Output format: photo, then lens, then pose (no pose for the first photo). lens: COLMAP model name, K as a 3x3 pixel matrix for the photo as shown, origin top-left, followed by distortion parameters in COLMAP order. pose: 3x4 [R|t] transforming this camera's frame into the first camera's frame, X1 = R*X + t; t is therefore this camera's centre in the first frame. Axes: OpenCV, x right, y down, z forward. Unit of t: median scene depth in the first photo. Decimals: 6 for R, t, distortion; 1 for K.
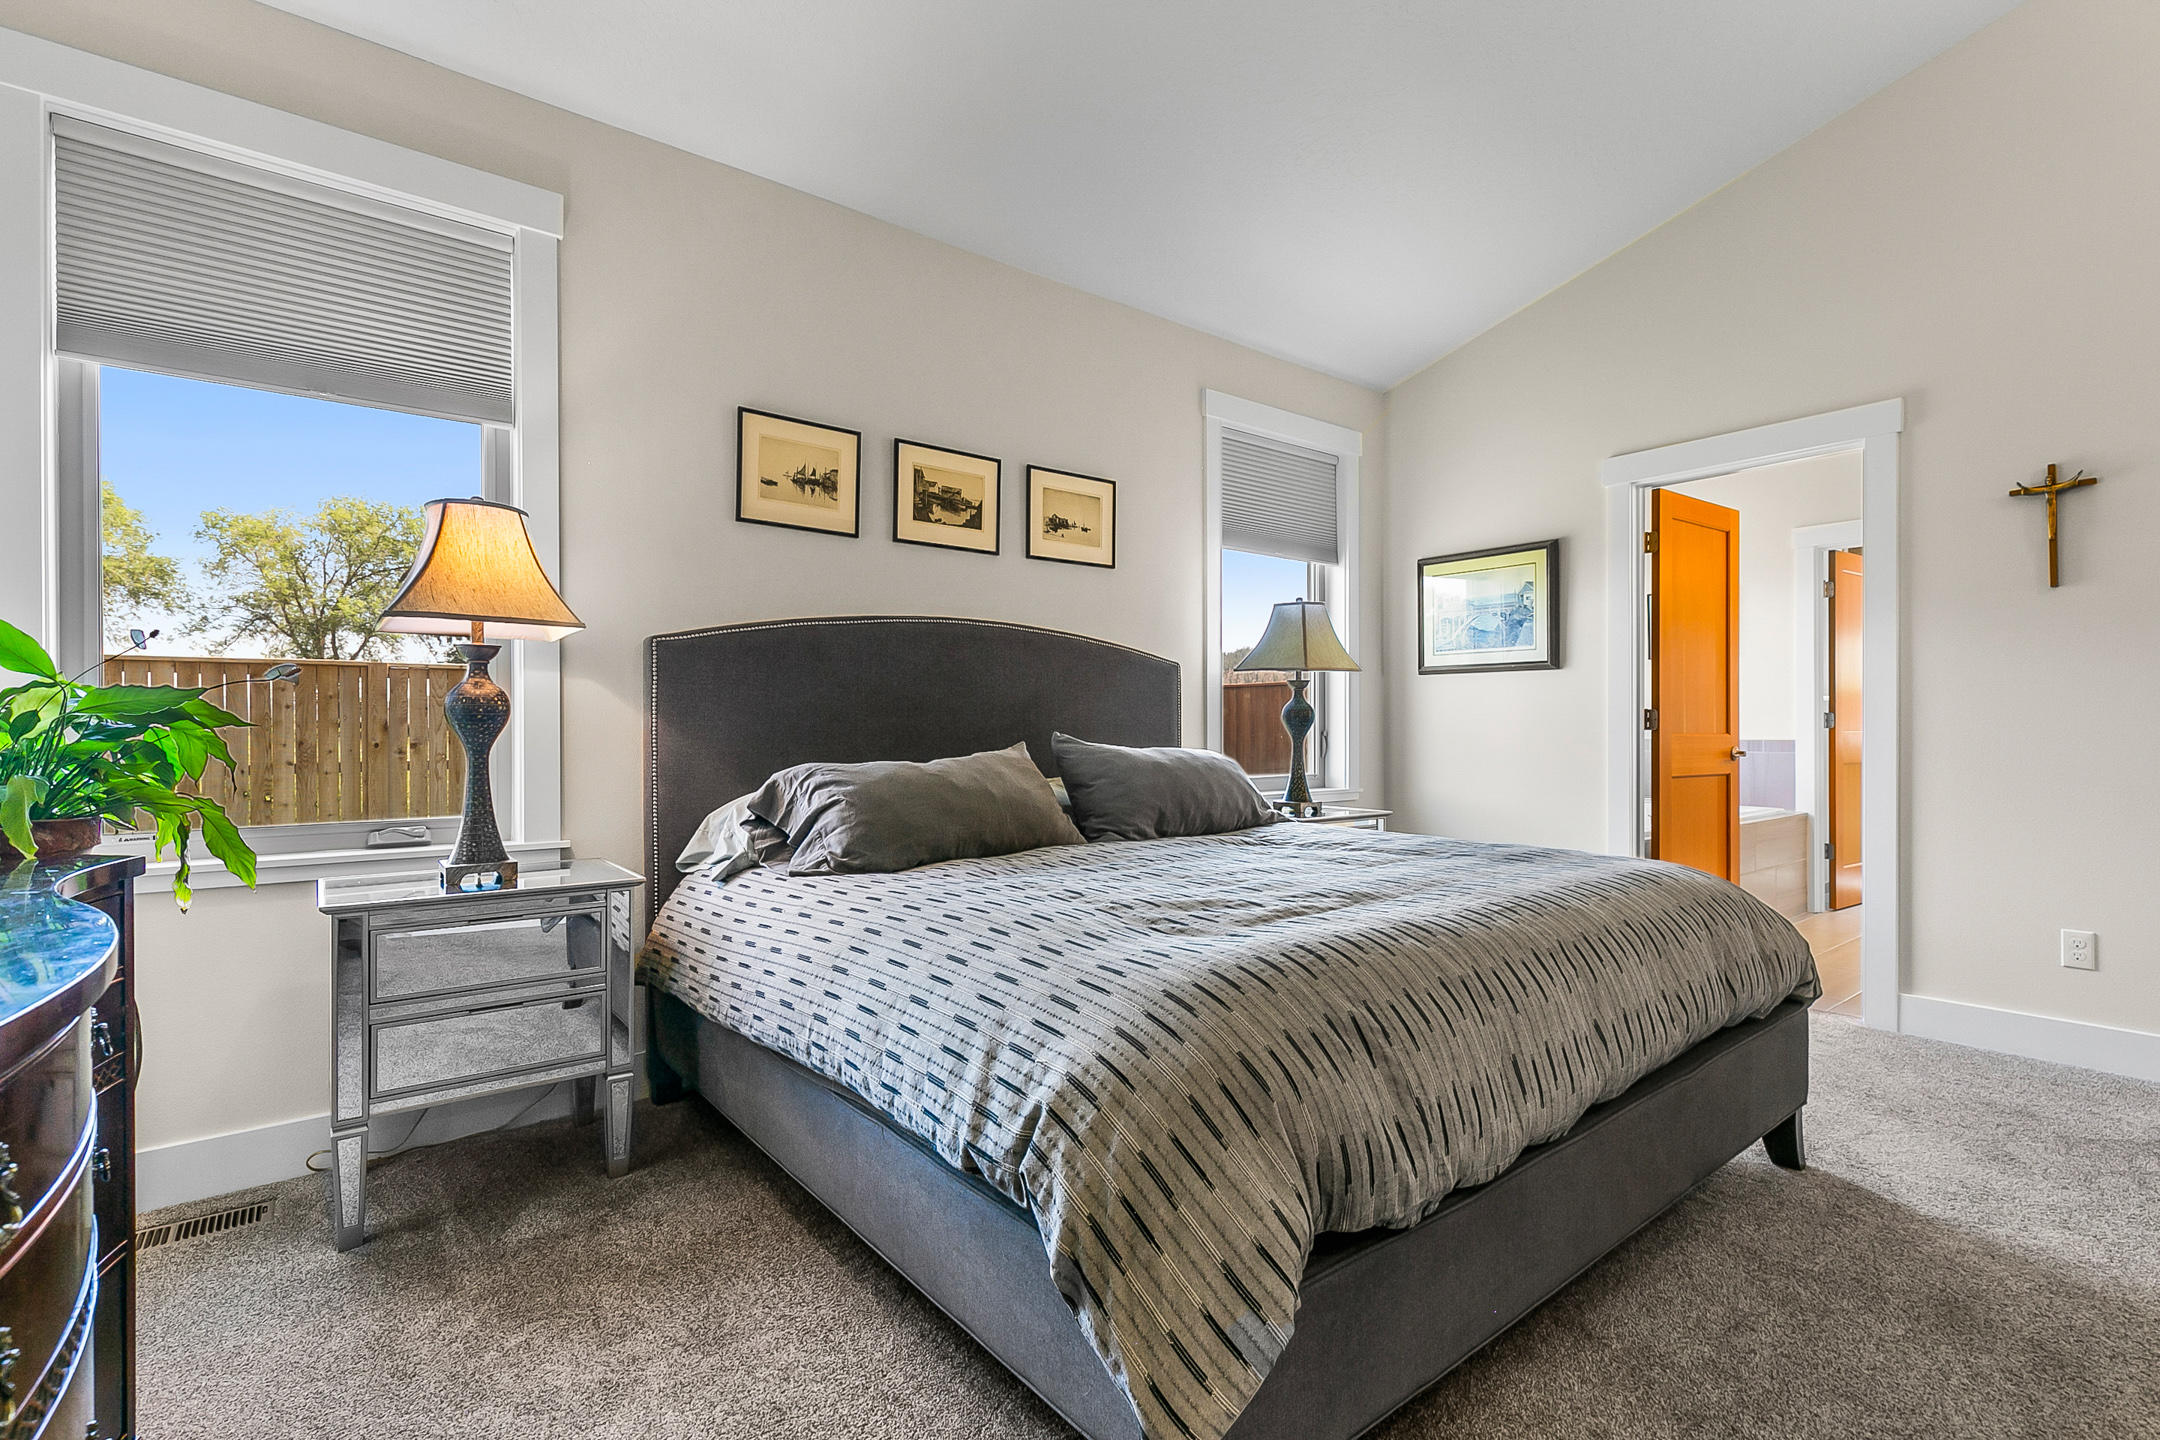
lens RADIAL K [[1003.3, 0, 1080.0], [0, 1003.3, 720.0], [0, 0, 1]] dist [0.027555, -0.000179]
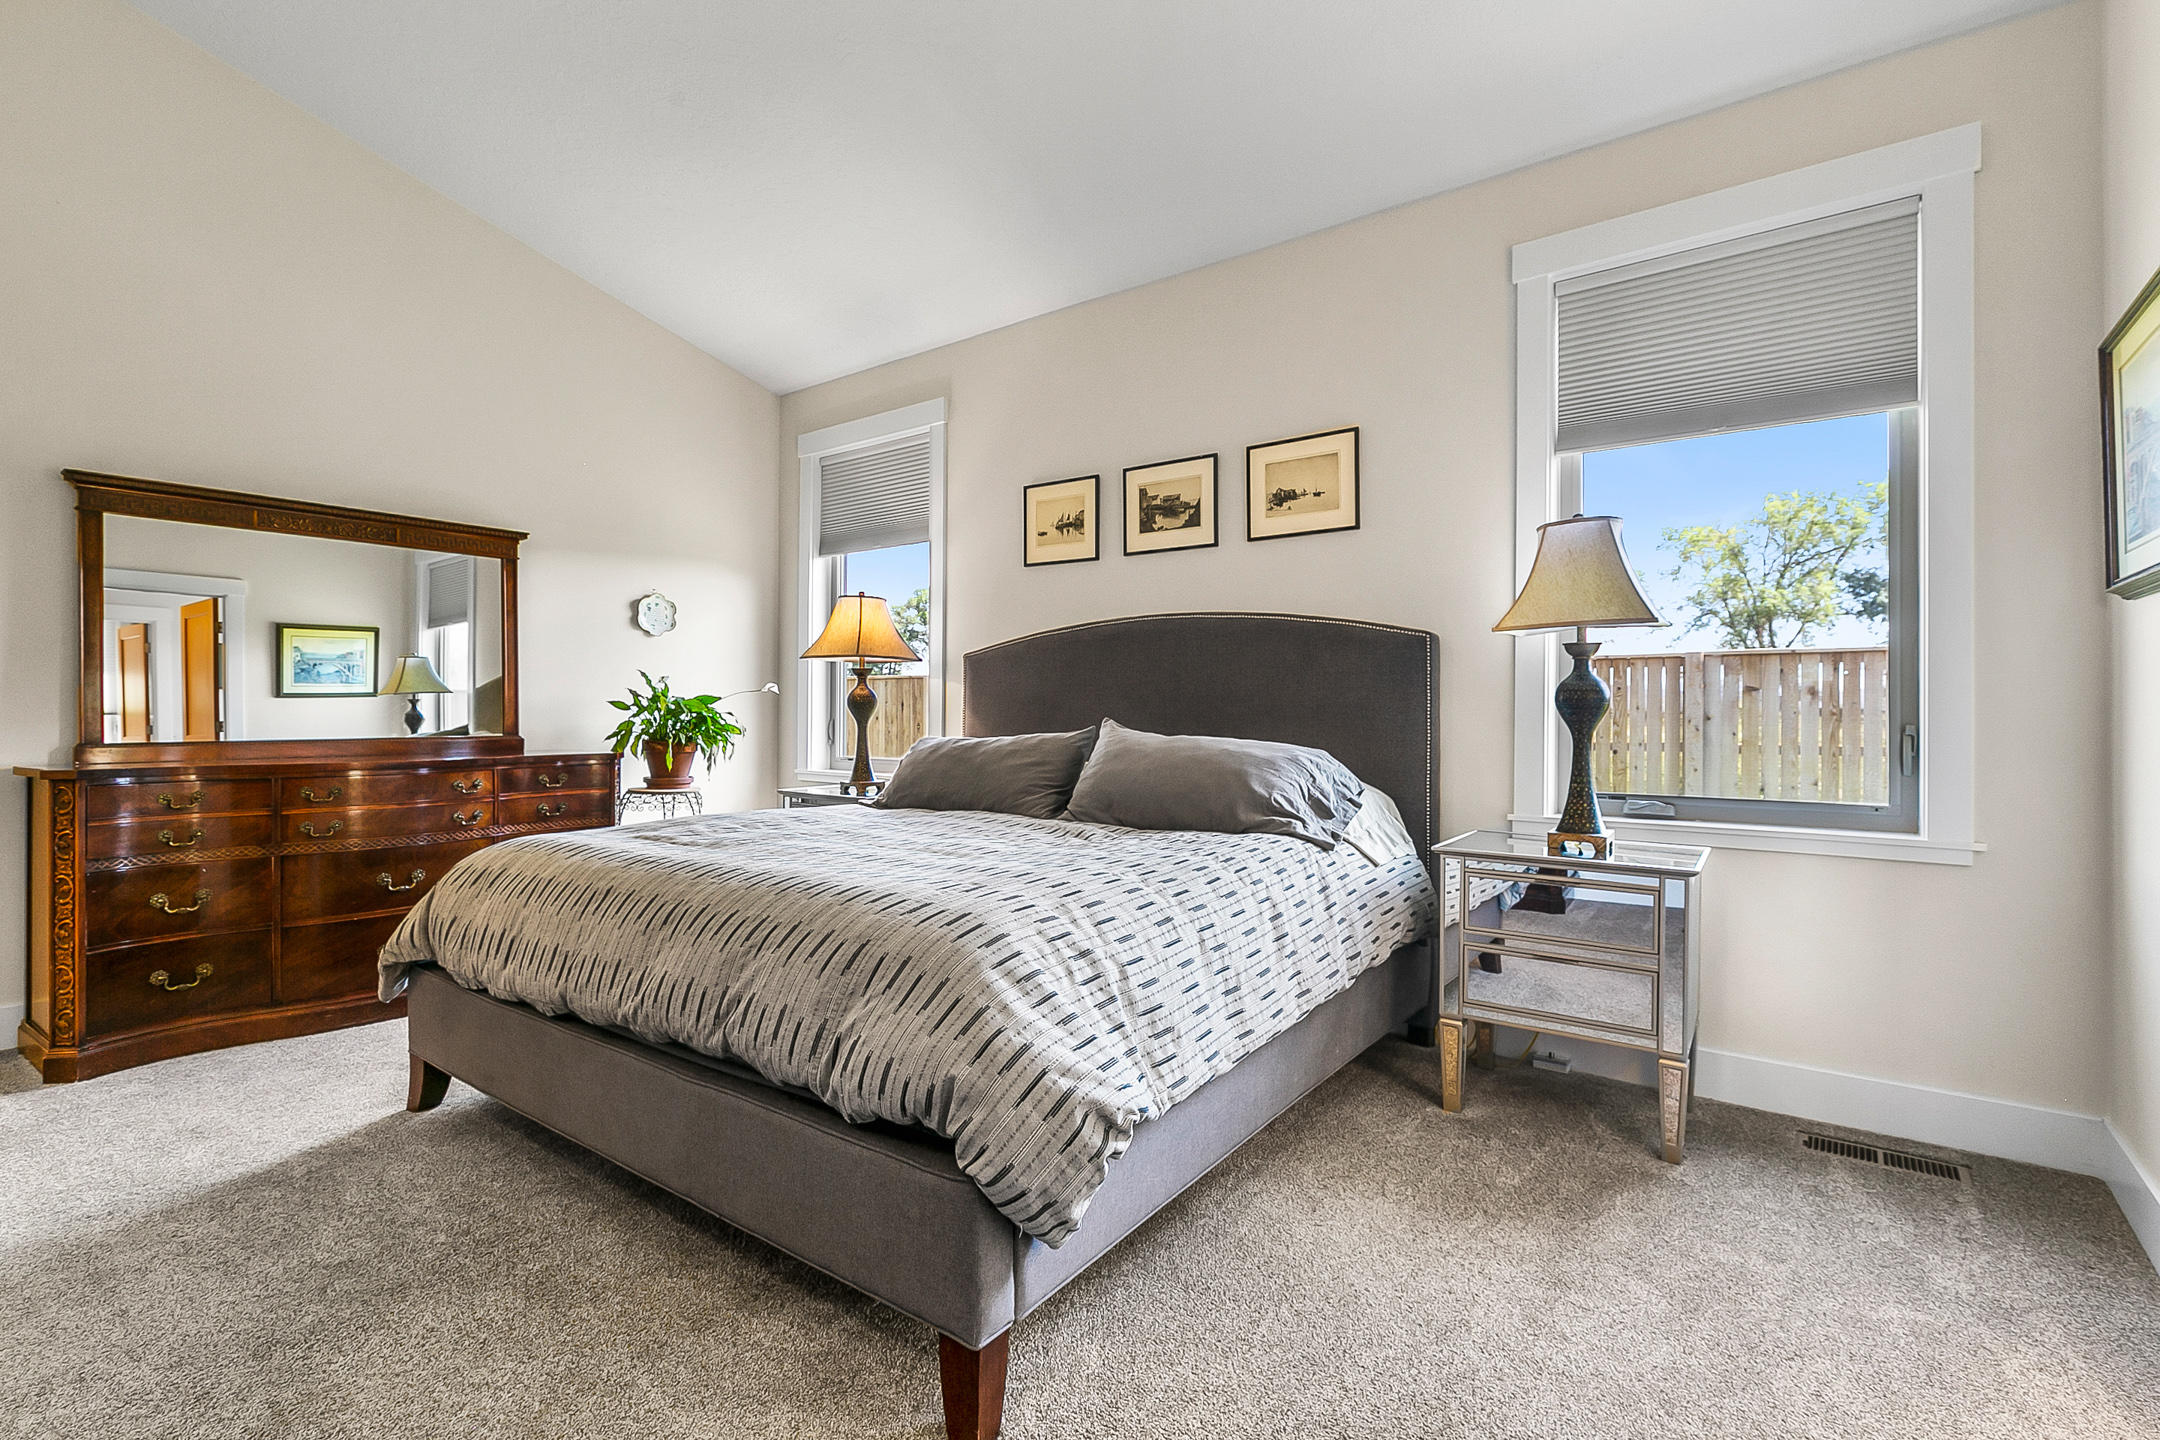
lens RADIAL K [[975.7, 0, 1080.1], [0, 975.7, 715.8], [0, 0, 1]] dist [0.004714, -0.000481]
pose [[0.249545, 0.009235, -0.968319, 0.866546], [0.003648, 0.999938, 0.010476, -0.001081], [0.968356, -0.006147, 0.249496, 0.621616]]
